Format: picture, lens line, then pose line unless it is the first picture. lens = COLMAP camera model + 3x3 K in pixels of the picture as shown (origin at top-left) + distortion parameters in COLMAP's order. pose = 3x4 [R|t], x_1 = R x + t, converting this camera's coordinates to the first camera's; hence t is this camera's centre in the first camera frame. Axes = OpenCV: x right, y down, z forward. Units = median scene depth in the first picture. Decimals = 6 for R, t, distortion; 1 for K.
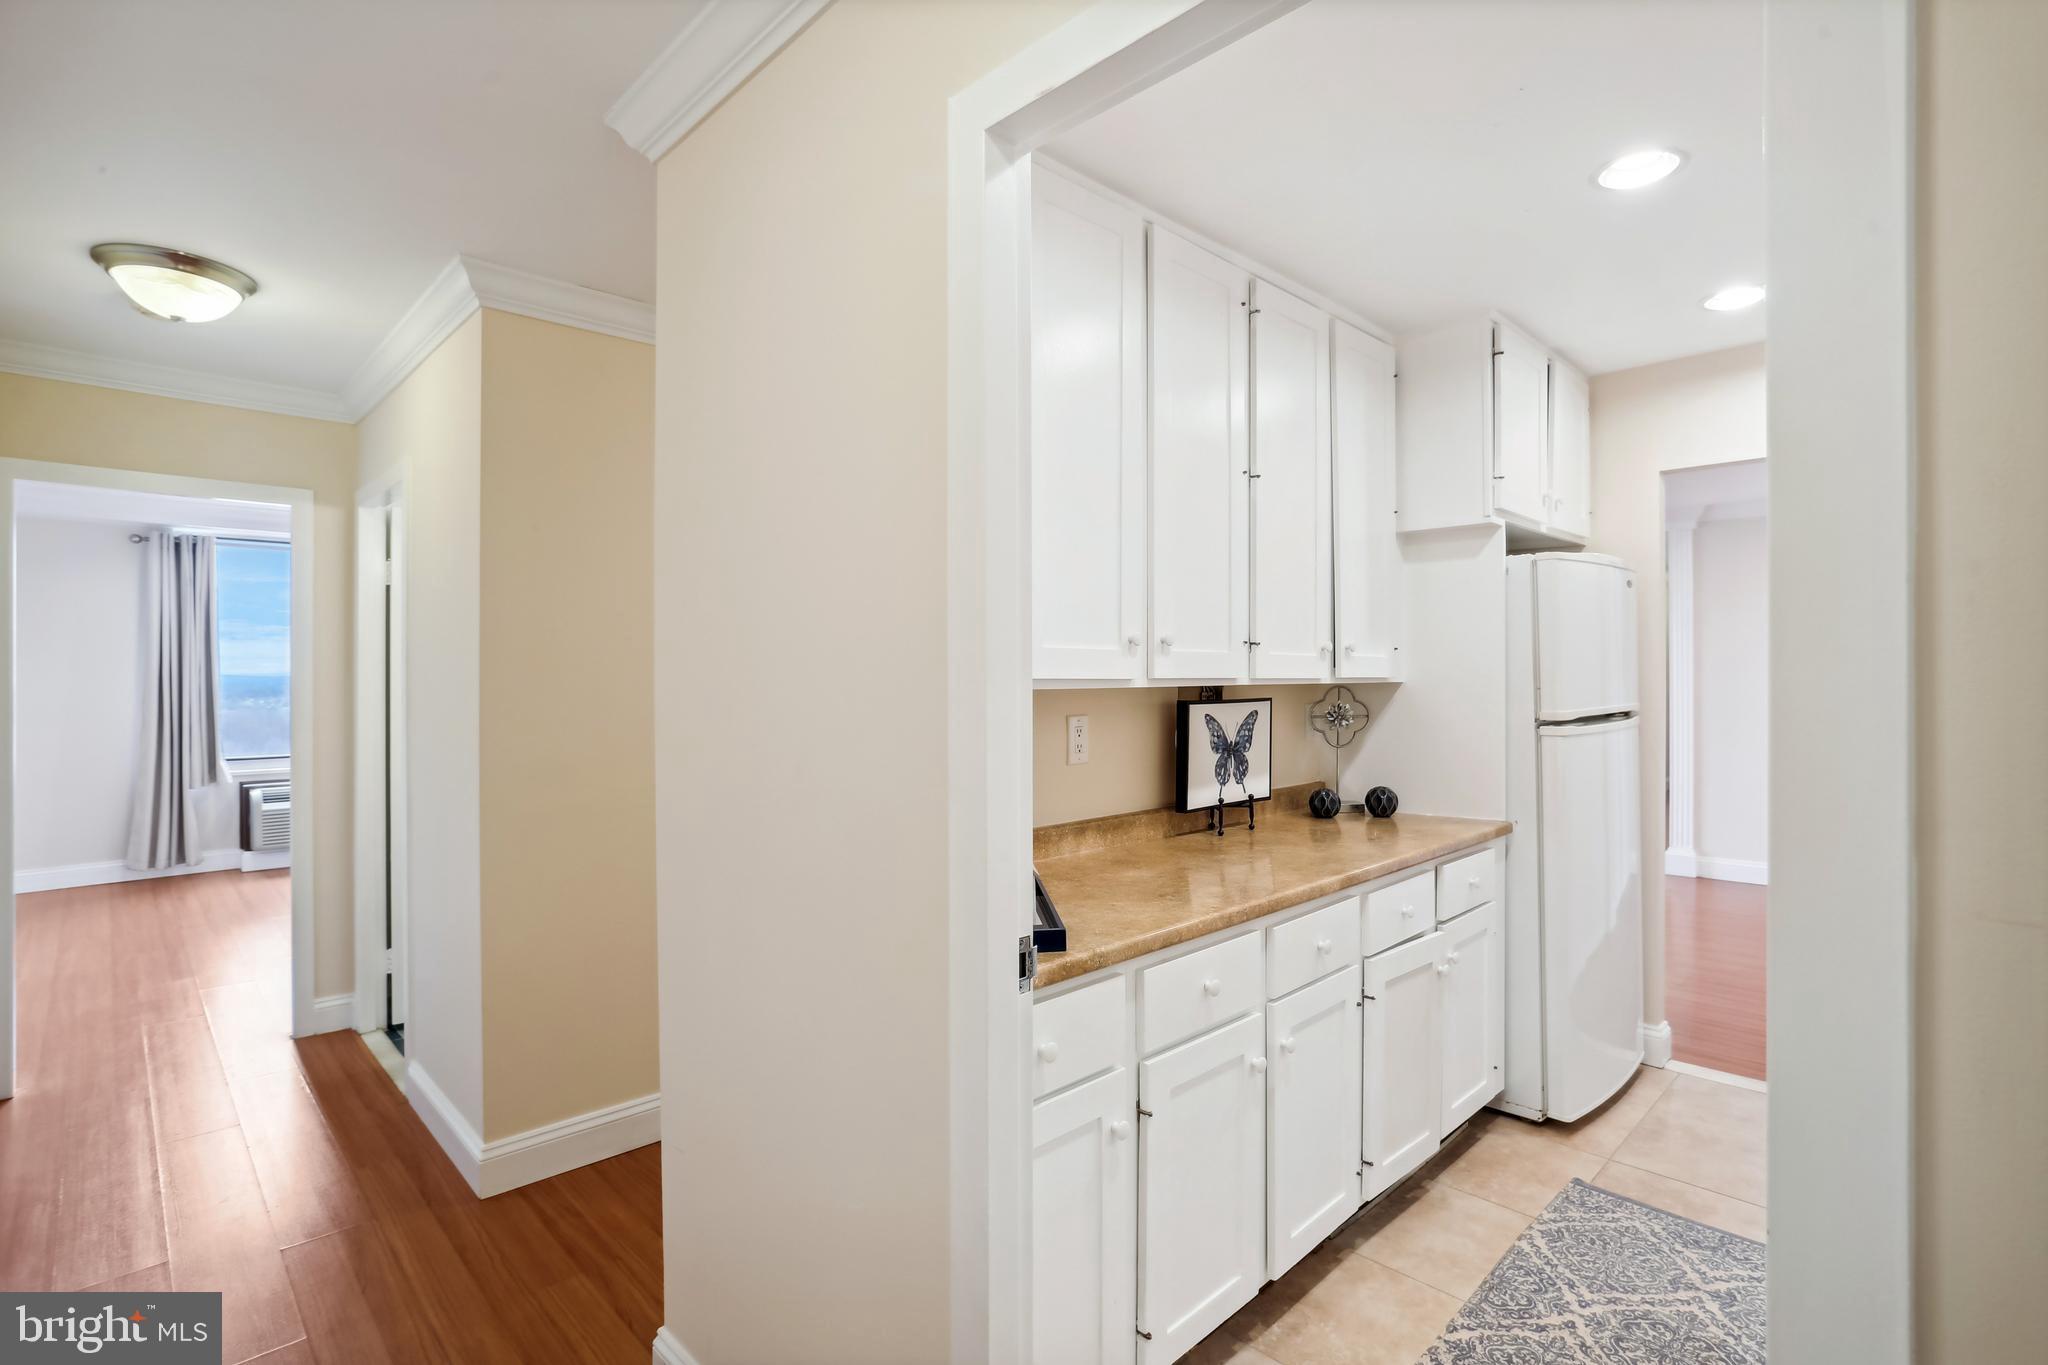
lens RADIAL K [[960.9, 0, 1019.2], [0, 960.9, 666.1], [0, 0, 1]] dist [-0.044695, 0.026545]
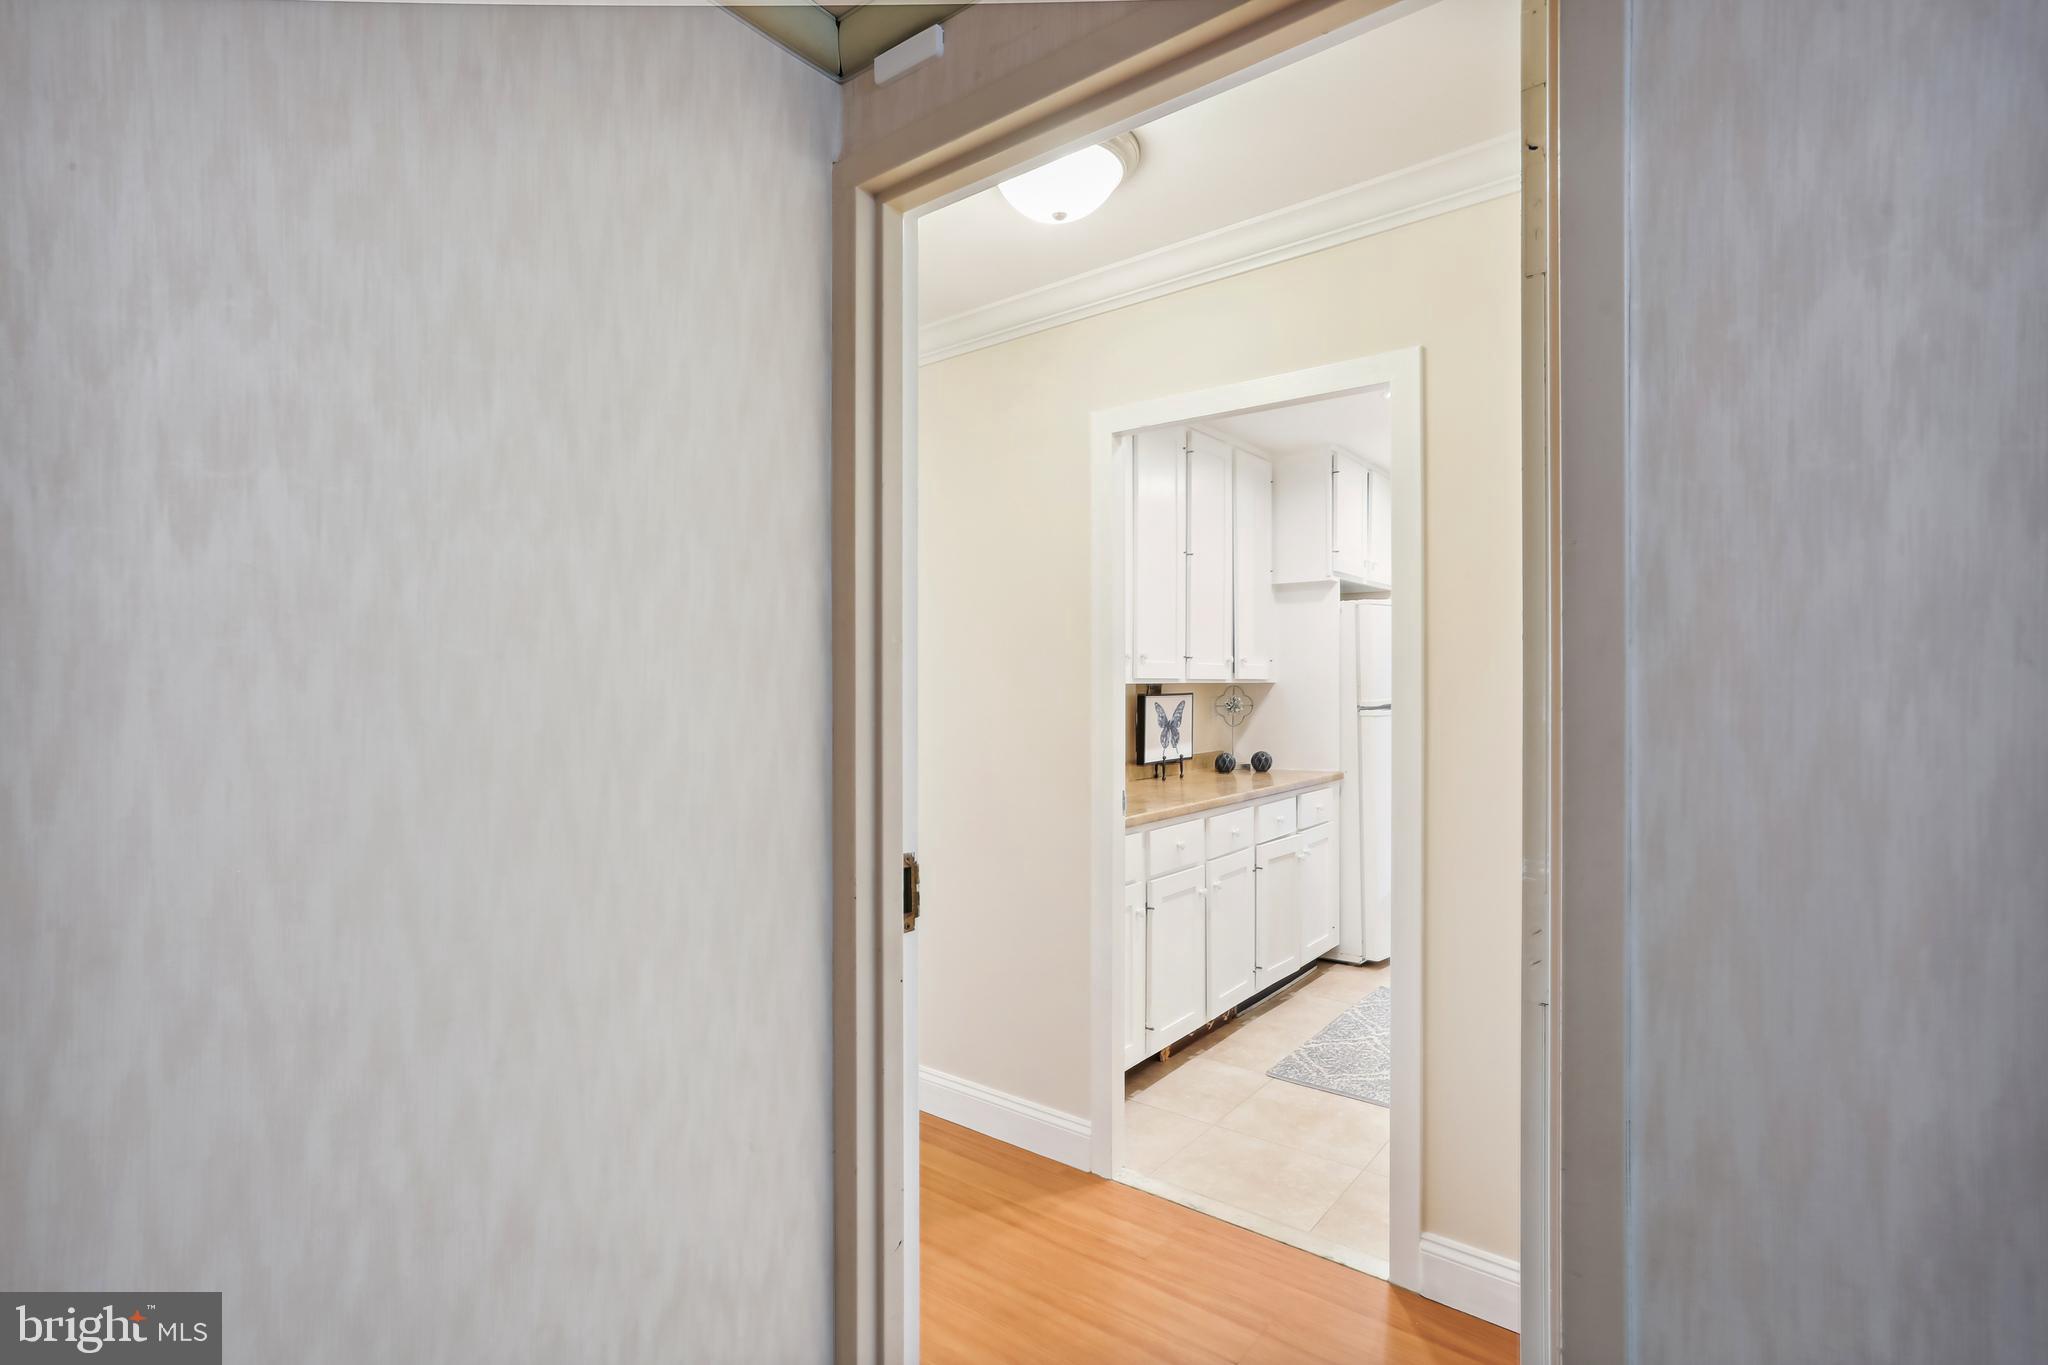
lens RADIAL K [[954.4, 0, 1024.0], [0, 954.4, 682.5], [0, 0, 1]] dist [-0.000635, 0.000004]
pose [[0.990518, -0.000636, 0.137383, -0.227833], [-0.000255, 0.999979, 0.006463, 0.007430], [-0.137385, -0.006437, 0.990497, -0.505184]]
